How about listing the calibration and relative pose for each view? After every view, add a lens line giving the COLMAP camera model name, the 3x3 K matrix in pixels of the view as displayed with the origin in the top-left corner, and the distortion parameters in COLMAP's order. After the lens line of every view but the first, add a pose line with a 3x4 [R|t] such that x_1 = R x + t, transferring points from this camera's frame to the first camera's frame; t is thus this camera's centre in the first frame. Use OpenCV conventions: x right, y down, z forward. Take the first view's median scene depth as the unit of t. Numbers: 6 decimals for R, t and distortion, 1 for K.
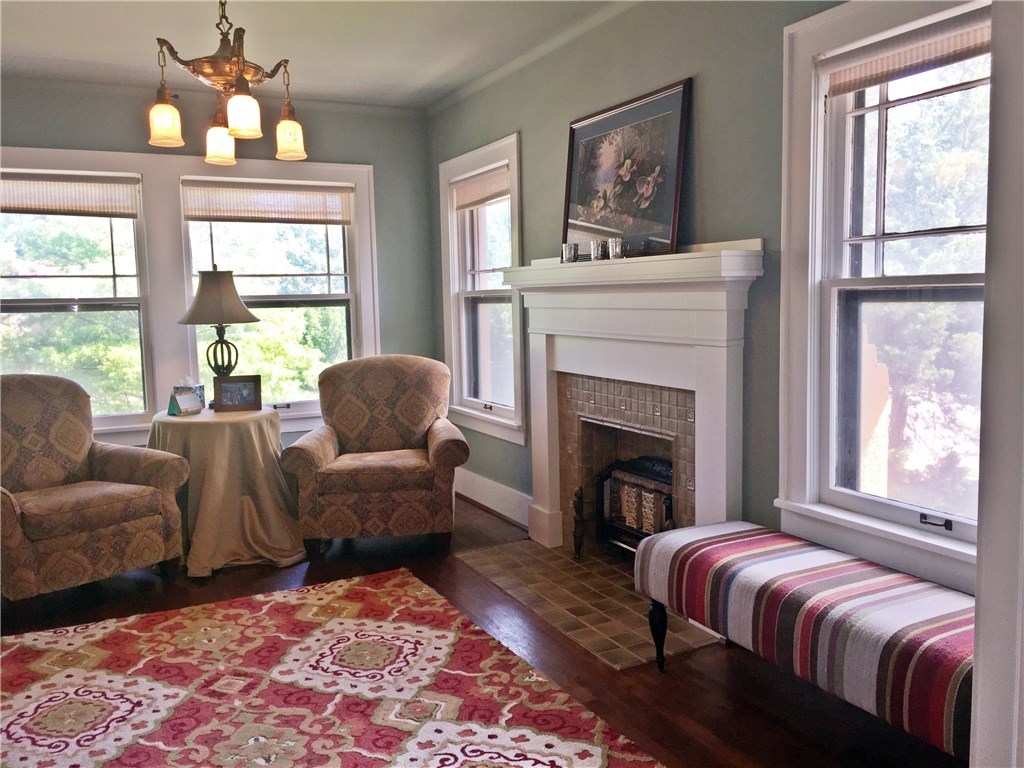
lens RADIAL K [[881.0, 0, 511.9], [0, 881.0, 378.1], [0, 0, 1]] dist [0.073296, -0.107379]
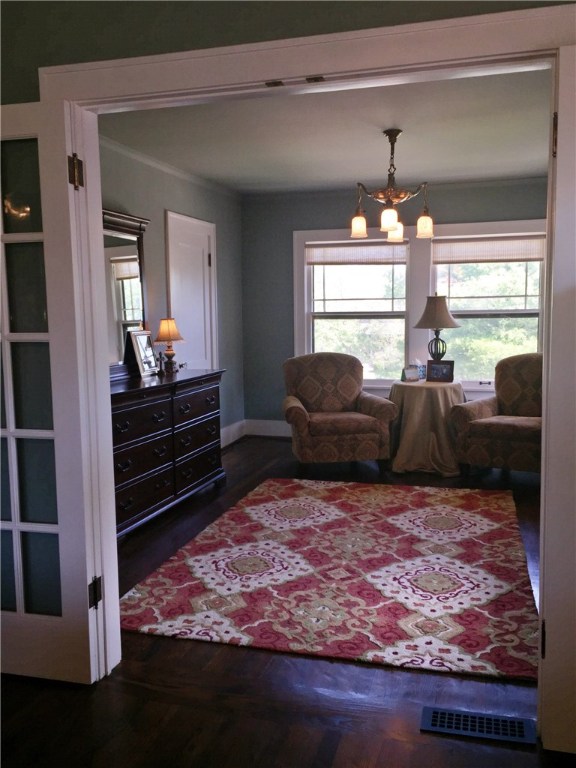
lens RADIAL K [[704.0, 0, 288.0], [0, 704.0, 384.0], [0, 0, 1]] dist [0.076468, -0.000515]
pose [[0.741850, 0.082877, -0.665425, 0.449075], [-0.066229, 0.996537, 0.050281, -0.007583], [0.667287, 0.006770, 0.744770, -0.205534]]
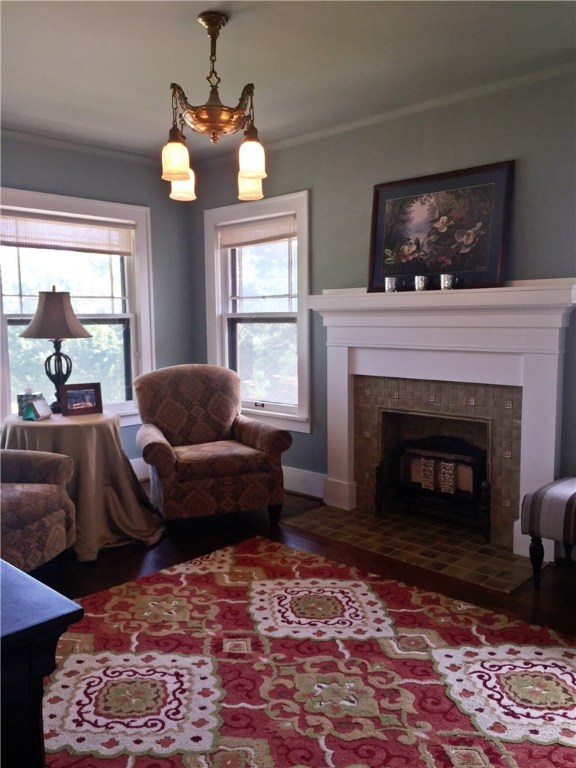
lens RADIAL K [[663.2, 0, 286.0], [0, 663.2, 382.4], [0, 0, 1]] dist [0.064872, -0.108088]
pose [[0.941581, -0.020090, 0.336188, -0.443338], [0.020282, 0.999790, 0.002941, -0.001907], [-0.336176, 0.004050, 0.941790, 0.124955]]
